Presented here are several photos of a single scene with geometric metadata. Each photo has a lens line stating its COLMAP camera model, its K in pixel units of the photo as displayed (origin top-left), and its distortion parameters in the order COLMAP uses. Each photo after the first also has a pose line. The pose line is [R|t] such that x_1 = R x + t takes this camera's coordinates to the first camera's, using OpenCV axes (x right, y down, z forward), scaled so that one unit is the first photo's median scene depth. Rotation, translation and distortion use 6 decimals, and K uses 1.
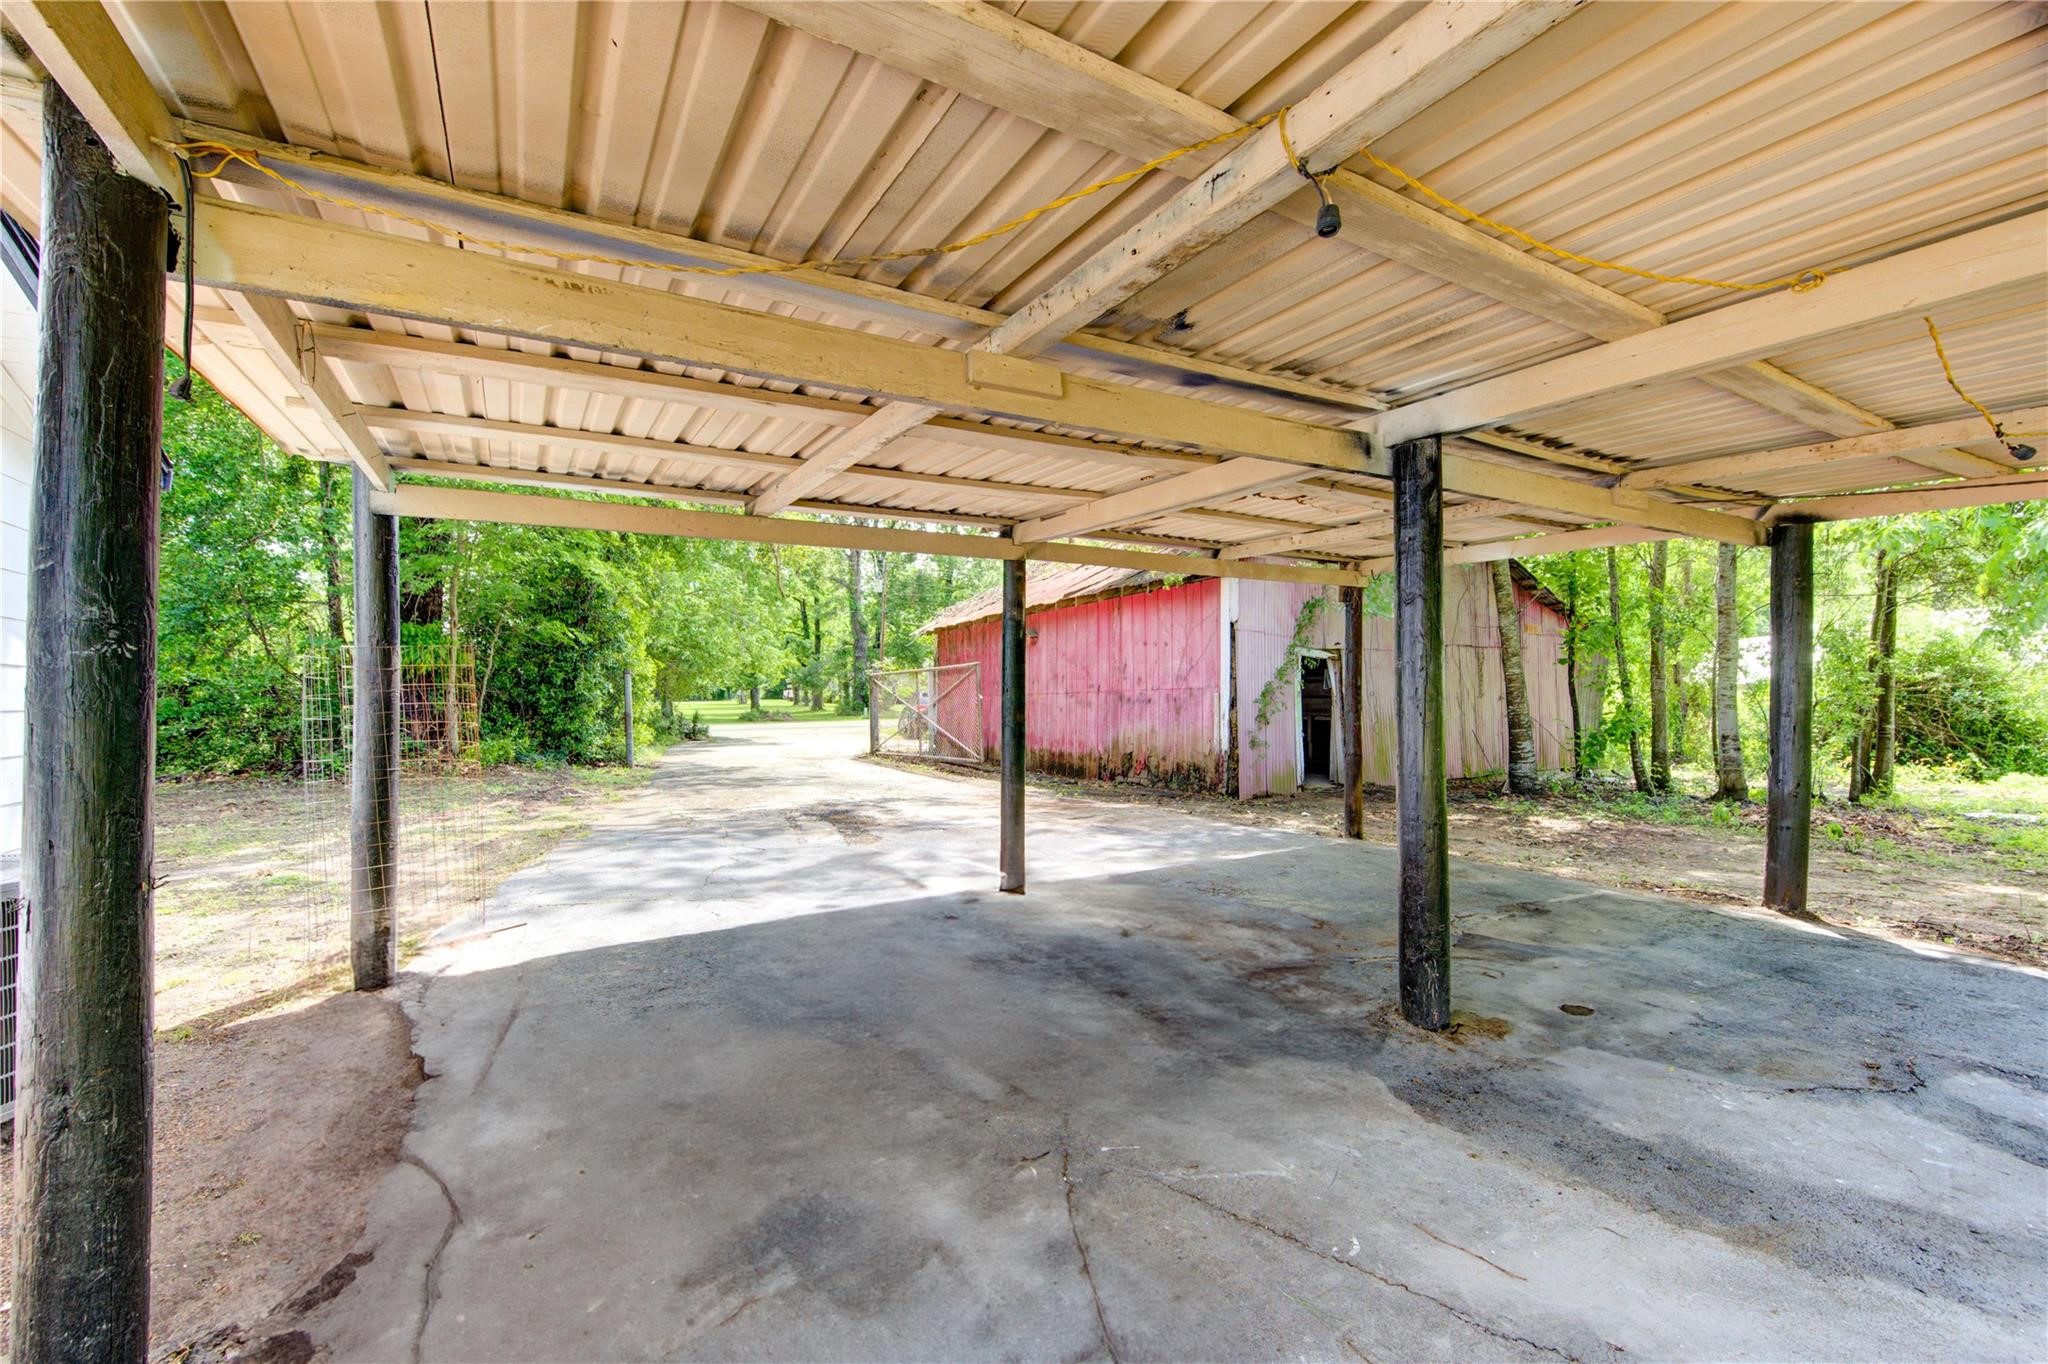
lens RADIAL K [[822.6, 0, 1023.7], [0, 822.6, 678.4], [0, 0, 1]] dist [0.003811, -0.001891]
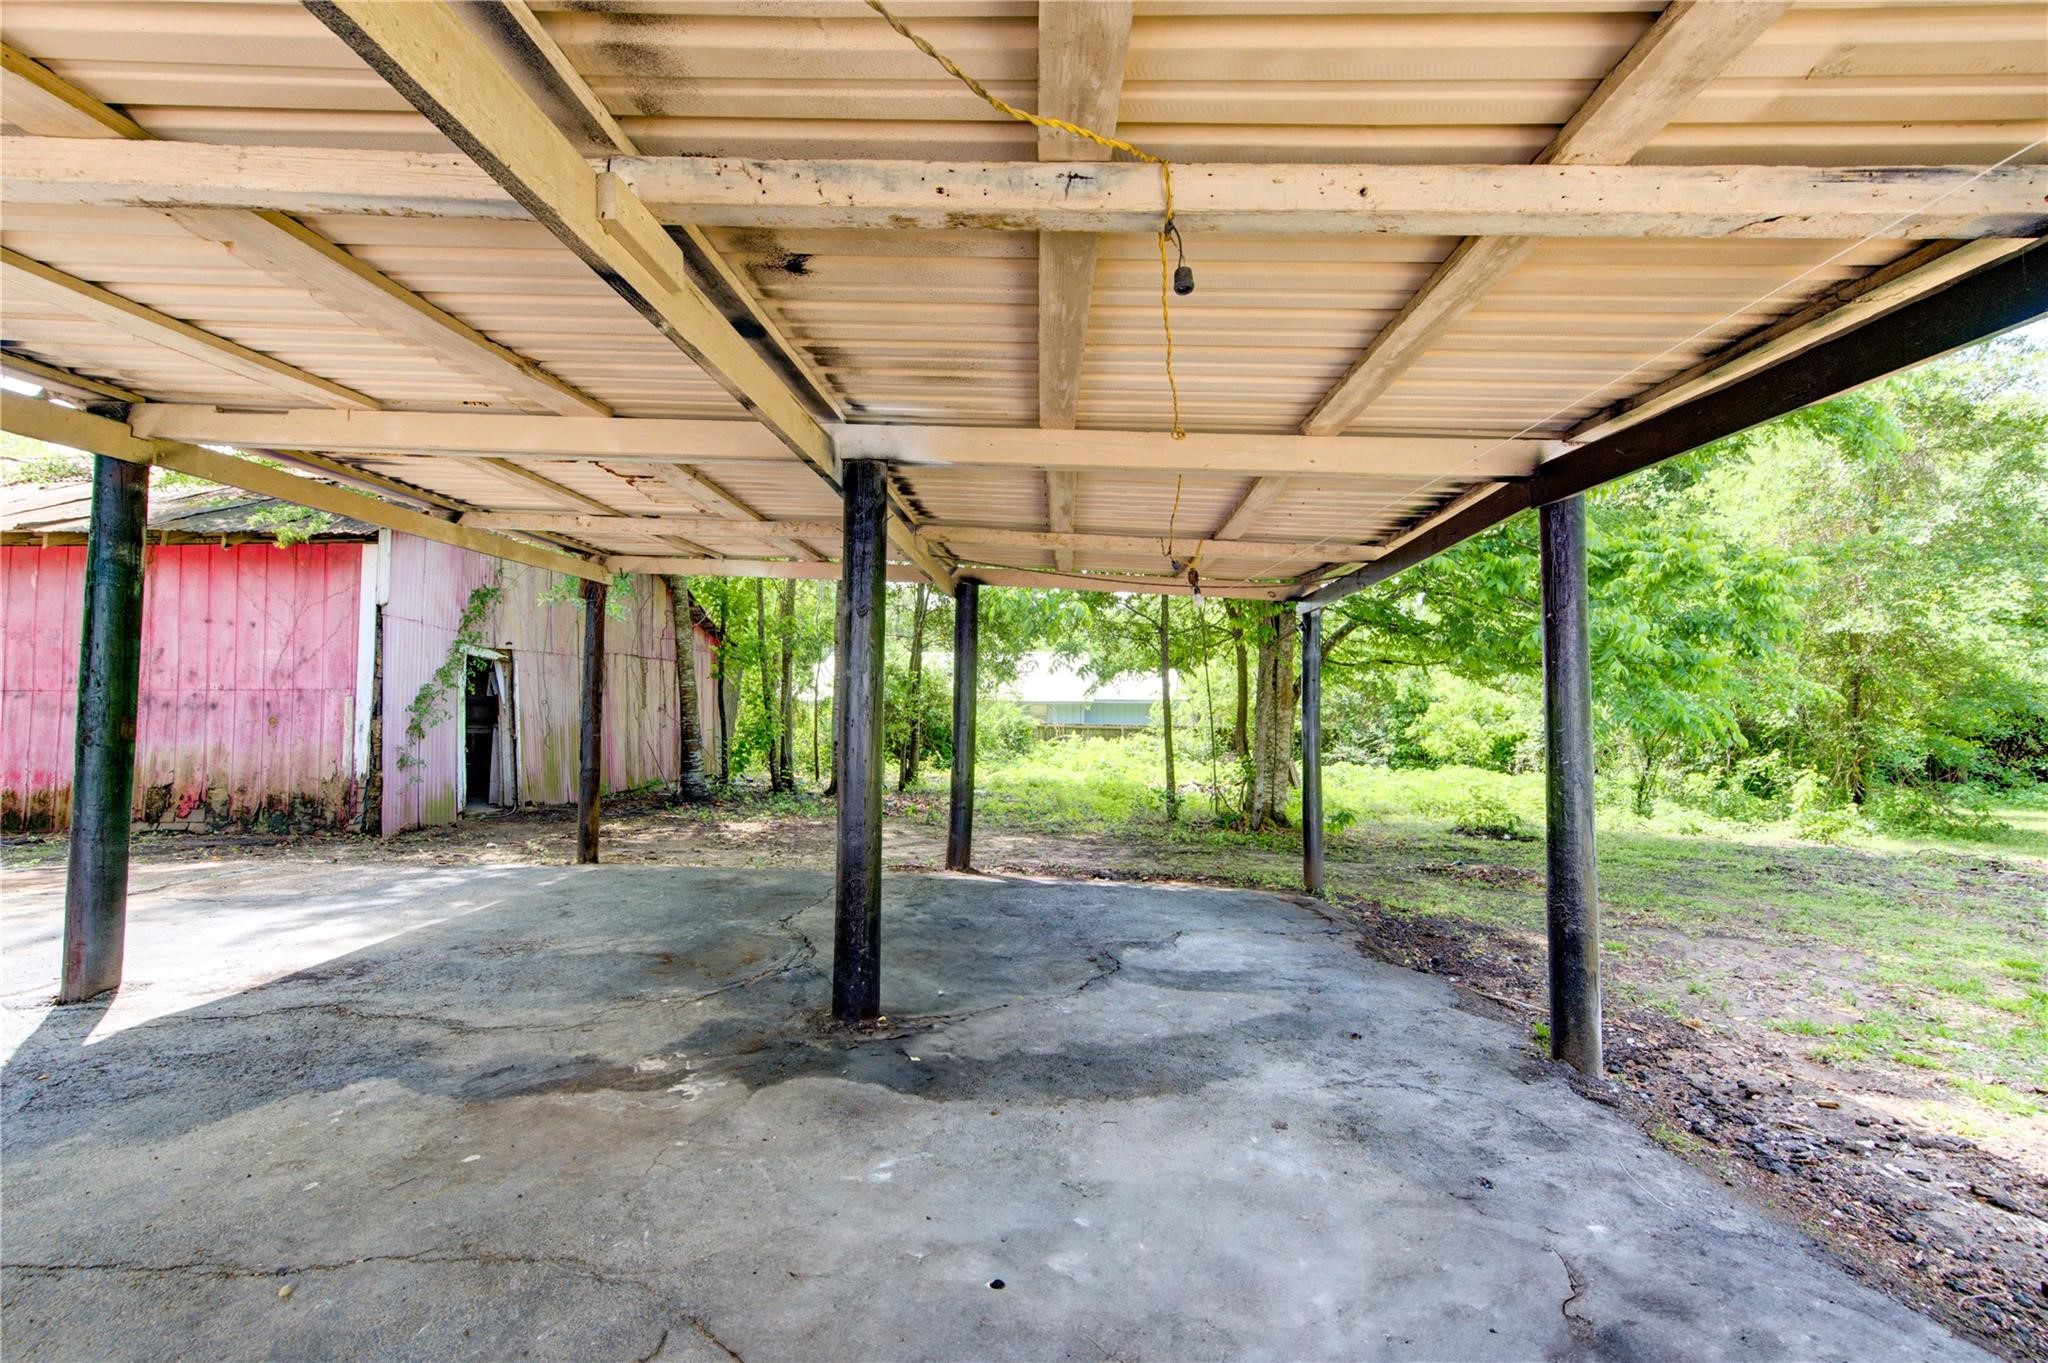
lens RADIAL K [[857.6, 0, 1027.5], [0, 857.6, 678.6], [0, 0, 1]] dist [-0.000764, 0.000009]
pose [[0.541233, 0.043465, 0.839748, -0.089250], [-0.033781, 0.998981, -0.029934, 0.003841], [-0.840194, -0.012166, 0.542150, 0.067705]]
